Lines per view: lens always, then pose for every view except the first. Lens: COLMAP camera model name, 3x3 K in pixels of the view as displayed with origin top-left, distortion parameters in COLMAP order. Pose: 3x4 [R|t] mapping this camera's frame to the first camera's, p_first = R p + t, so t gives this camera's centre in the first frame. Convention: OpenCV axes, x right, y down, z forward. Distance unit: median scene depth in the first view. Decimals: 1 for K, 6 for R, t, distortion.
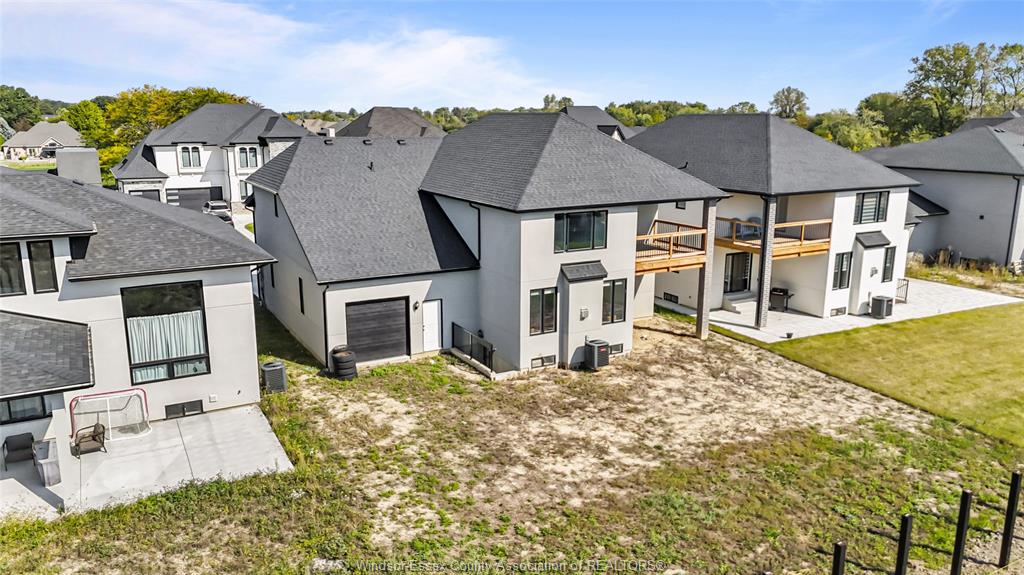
lens RADIAL K [[752.6, 0, 512.0], [0, 752.6, 287.5], [0, 0, 1]] dist [0.078251, -0.076469]
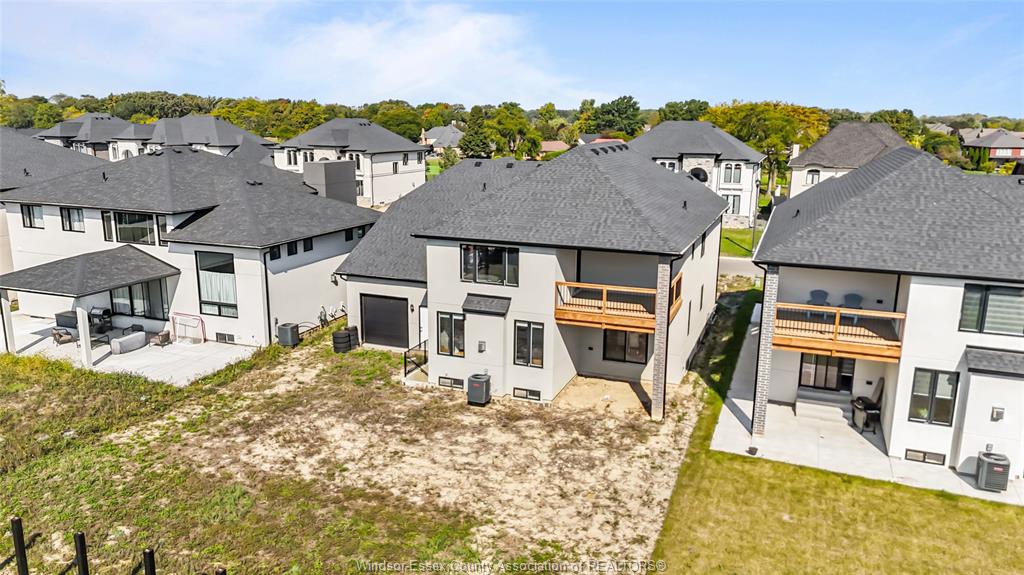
lens RADIAL K [[752.6, 0, 512.0], [0, 752.6, 287.5], [0, 0, 1]] dist [0.078251, -0.076469]
pose [[0.637726, 0.172758, -0.750640, 0.884590], [-0.178997, 0.981084, 0.073722, -0.126960], [0.749176, 0.087348, 0.656586, 0.376057]]
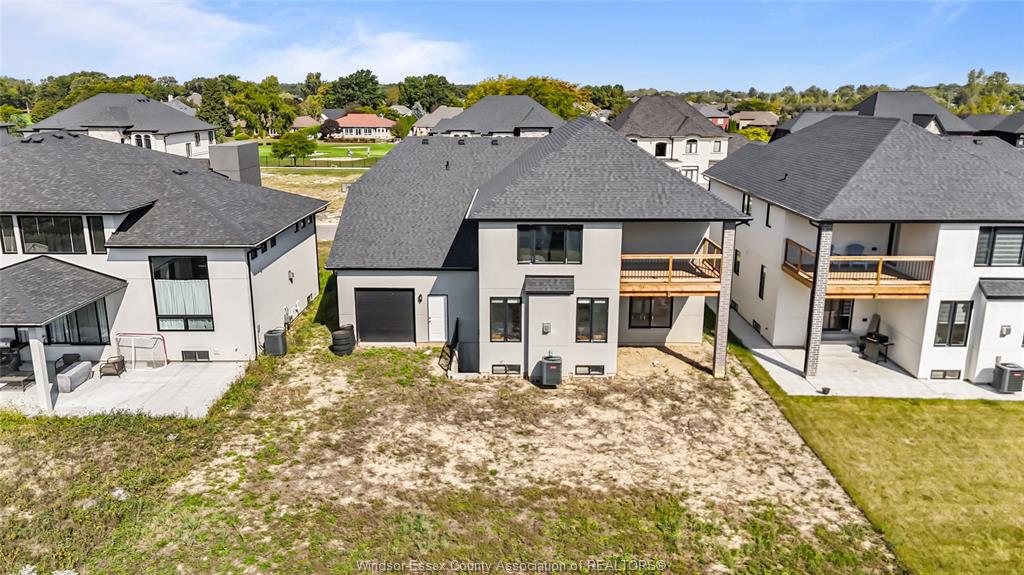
lens RADIAL K [[752.6, 0, 512.0], [0, 752.6, 287.5], [0, 0, 1]] dist [0.078251, -0.076469]
pose [[0.872064, 0.120615, -0.474295, 0.529461], [-0.108340, 0.992687, 0.053245, -0.066888], [0.477249, 0.004952, 0.878754, 0.120448]]
